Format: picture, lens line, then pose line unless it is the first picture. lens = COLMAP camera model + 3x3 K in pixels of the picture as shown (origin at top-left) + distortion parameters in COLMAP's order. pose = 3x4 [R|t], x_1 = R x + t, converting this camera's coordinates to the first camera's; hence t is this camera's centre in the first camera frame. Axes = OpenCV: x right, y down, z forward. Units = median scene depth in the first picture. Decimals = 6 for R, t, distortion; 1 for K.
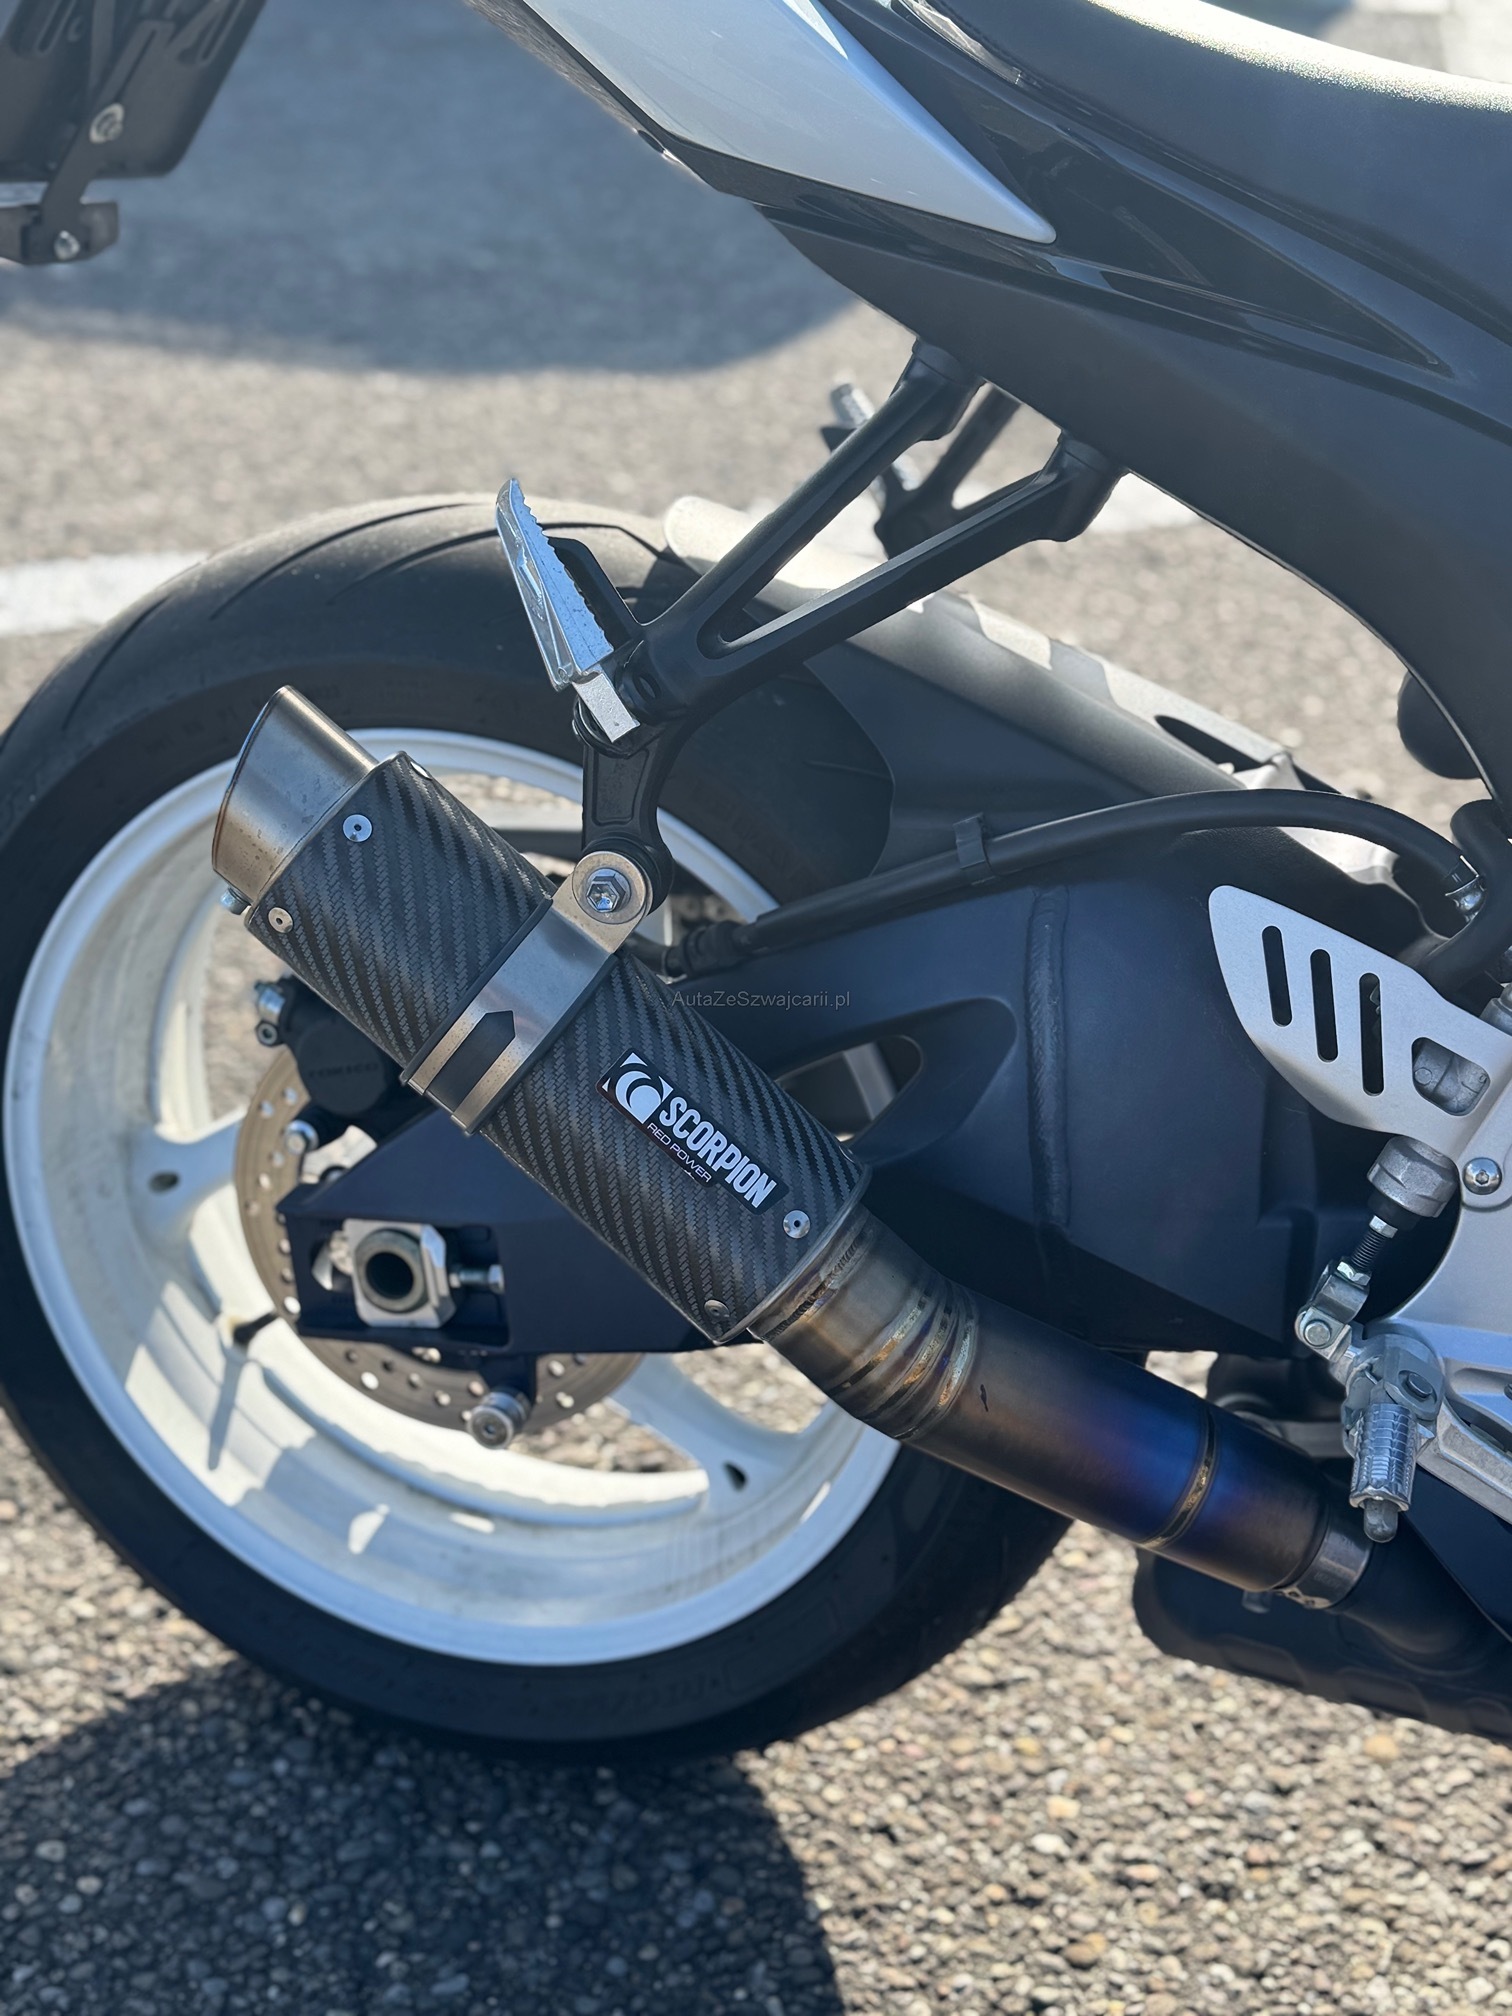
lens RADIAL K [[2406.6, 0, 754.1], [0, 2406.6, 1006.4], [0, 0, 1]] dist [-0.013010, 0.000000]
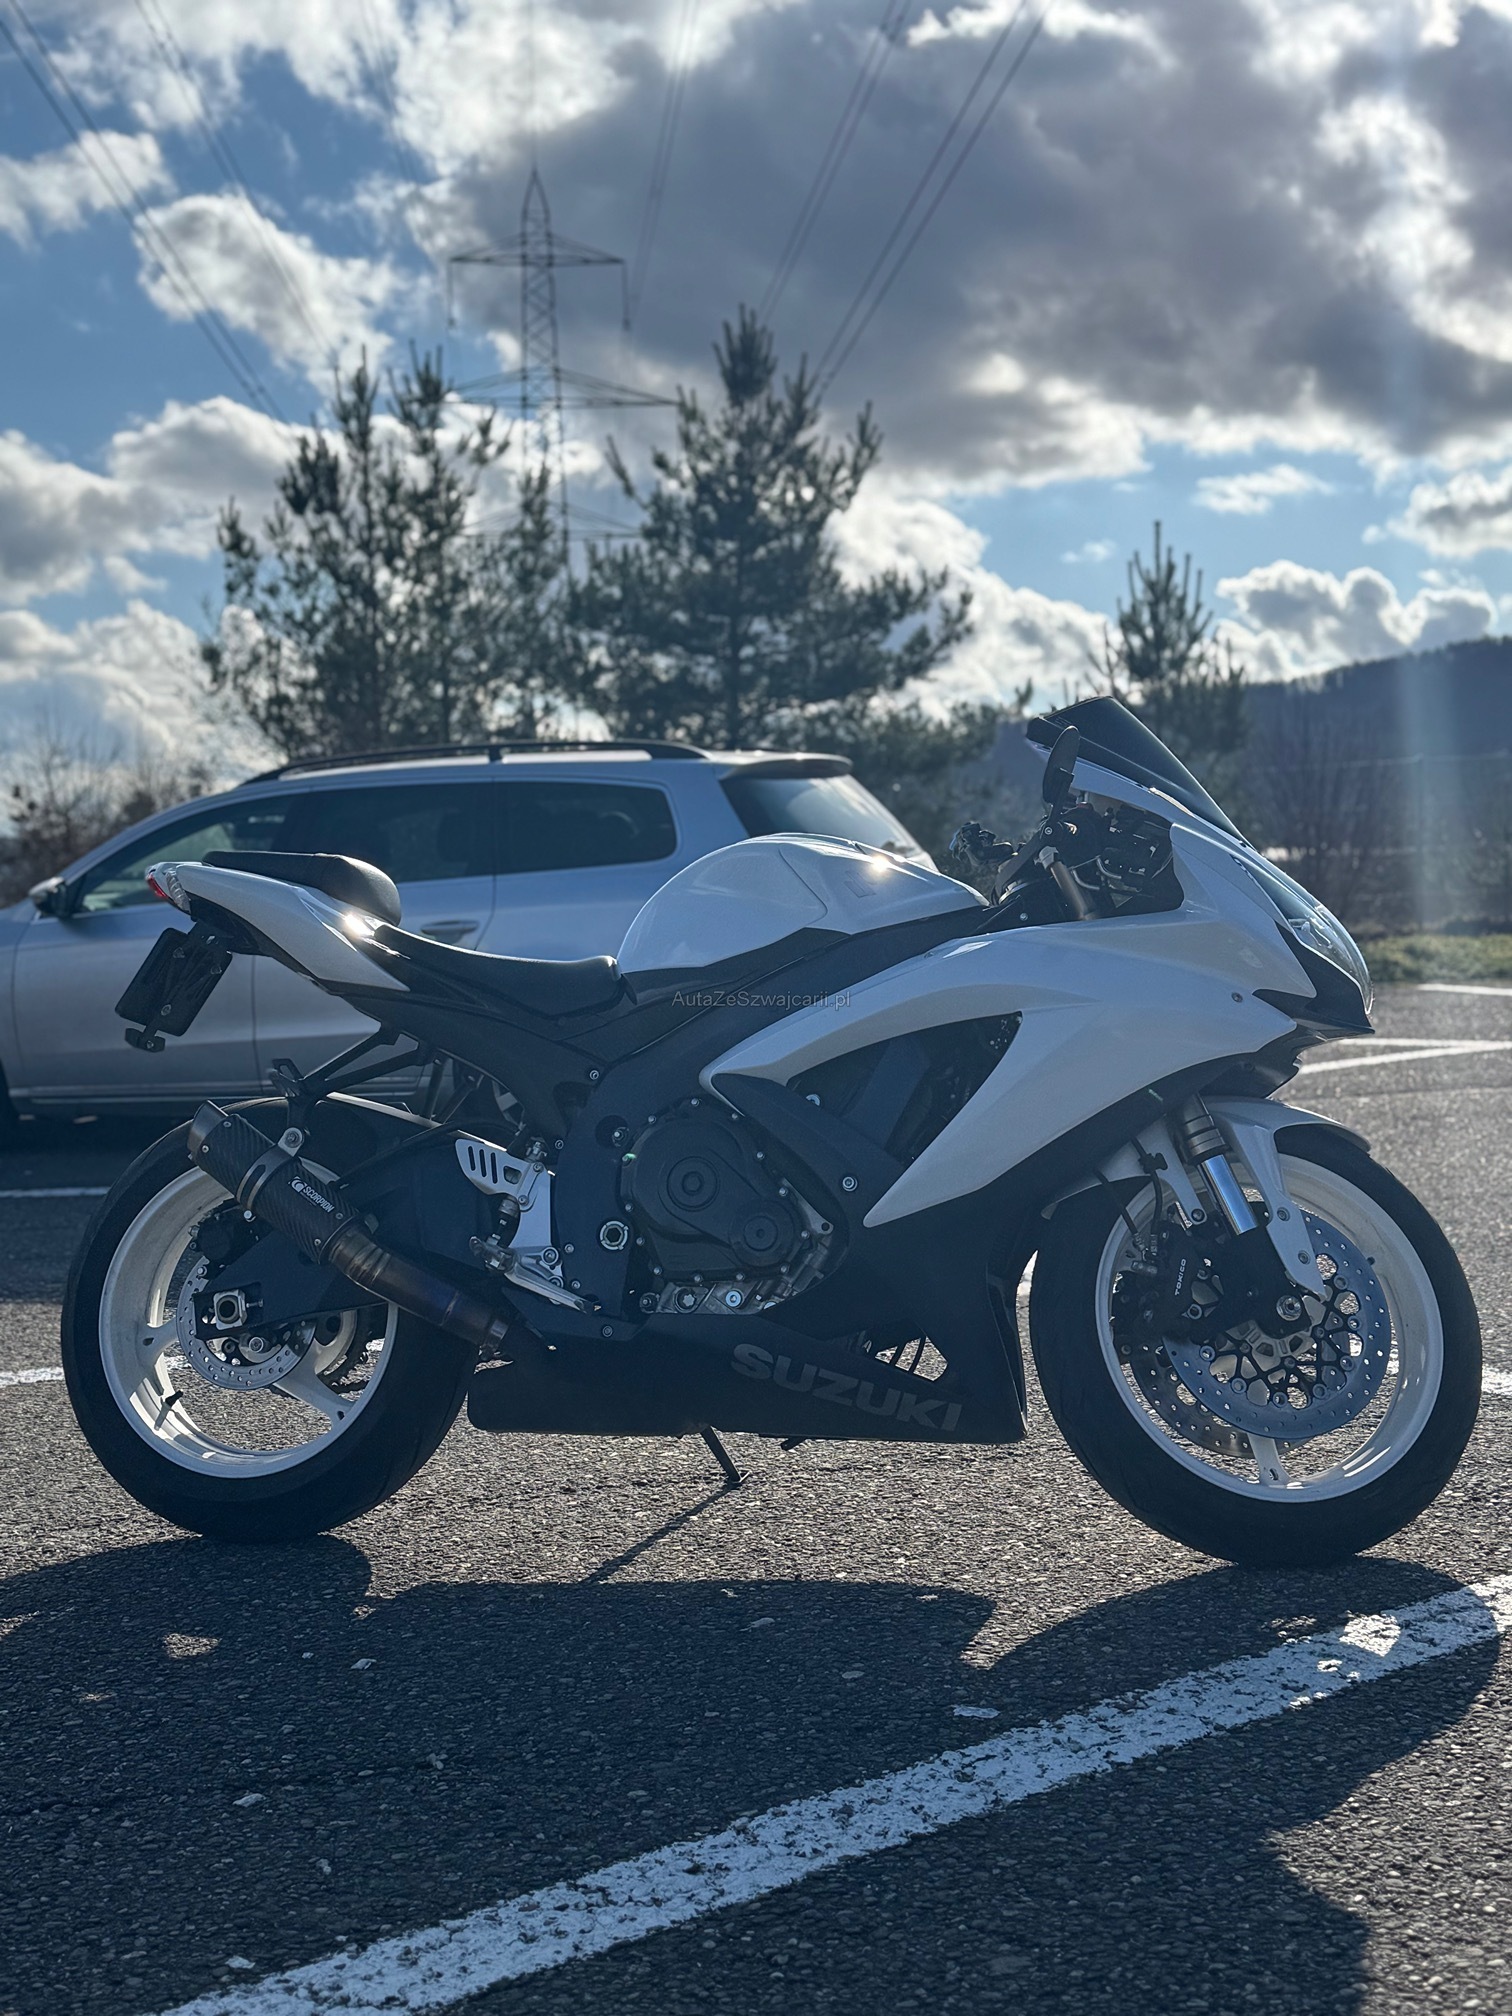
lens RADIAL K [[2406.6, 0, 755.6], [0, 2406.6, 1008.6], [0, 0, 1]] dist [-0.013010, 0.000000]
pose [[0.997599, -0.027147, 0.063720, 0.348373], [0.058559, 0.821876, -0.566648, 1.591838], [-0.036987, 0.569019, 0.821492, -1.826788]]
